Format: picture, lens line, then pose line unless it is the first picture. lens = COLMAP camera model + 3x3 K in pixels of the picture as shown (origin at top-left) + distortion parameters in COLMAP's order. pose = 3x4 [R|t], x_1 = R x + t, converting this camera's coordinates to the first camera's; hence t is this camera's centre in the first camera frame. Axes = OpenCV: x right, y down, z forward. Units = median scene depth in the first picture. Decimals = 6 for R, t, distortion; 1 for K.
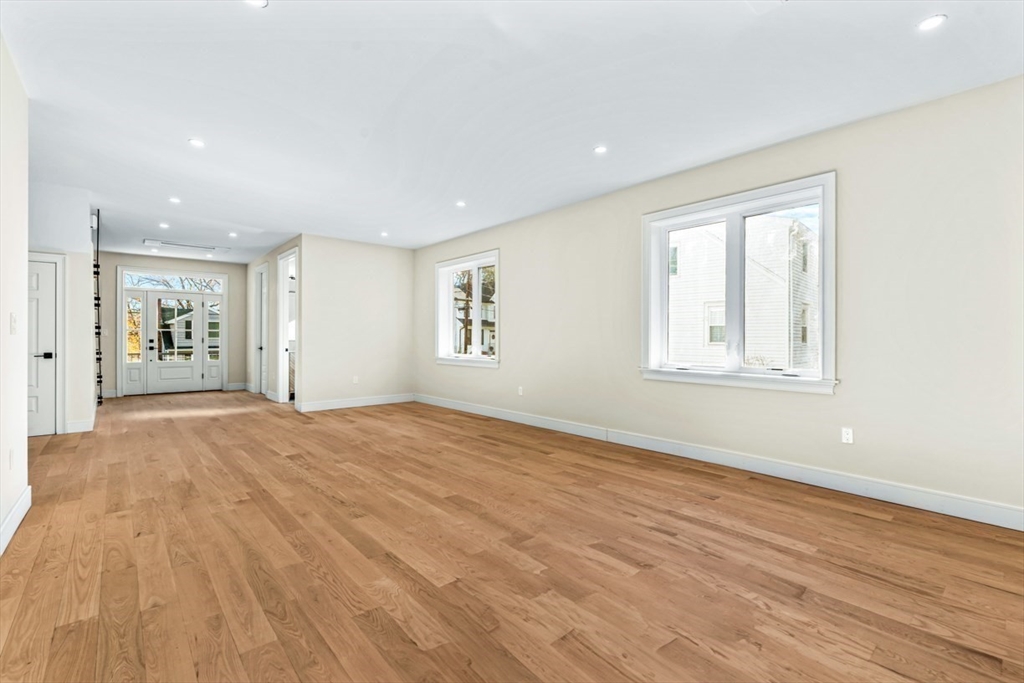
lens RADIAL K [[460.4, 0, 524.9], [0, 460.4, 338.6], [0, 0, 1]] dist [-0.001990, -0.000350]
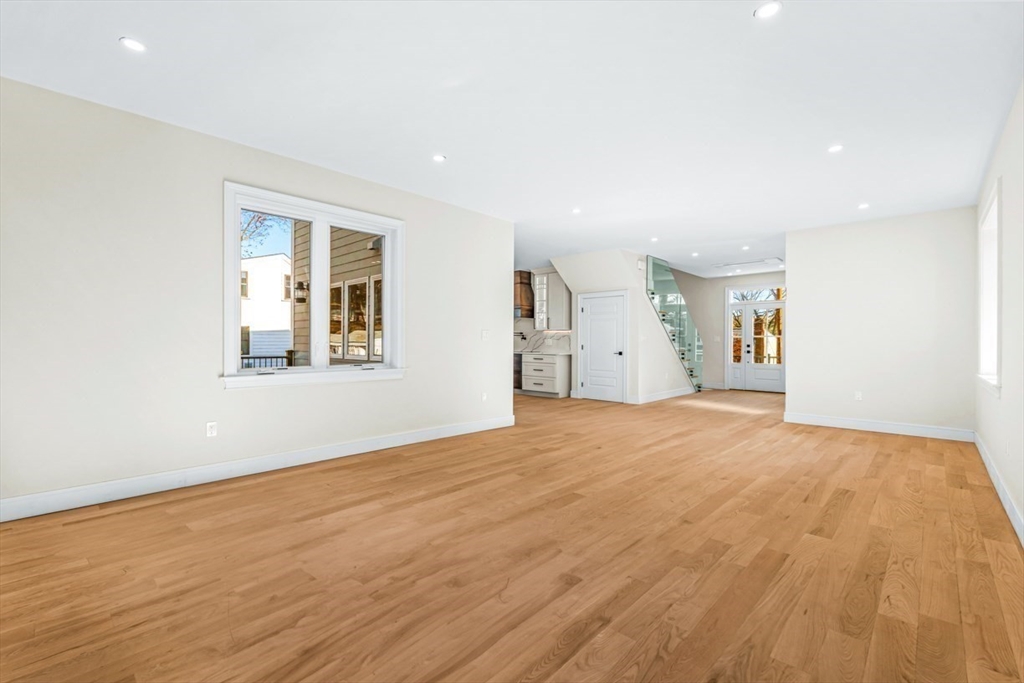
lens RADIAL K [[462.8, 0, 512.0], [0, 462.8, 341.5], [0, 0, 1]] dist [-0.002964, -0.001089]
pose [[0.072527, -0.004240, -0.997357, 0.866730], [-0.005172, 0.999976, -0.004627, 0.006098], [0.997353, 0.005494, 0.072504, 0.778831]]
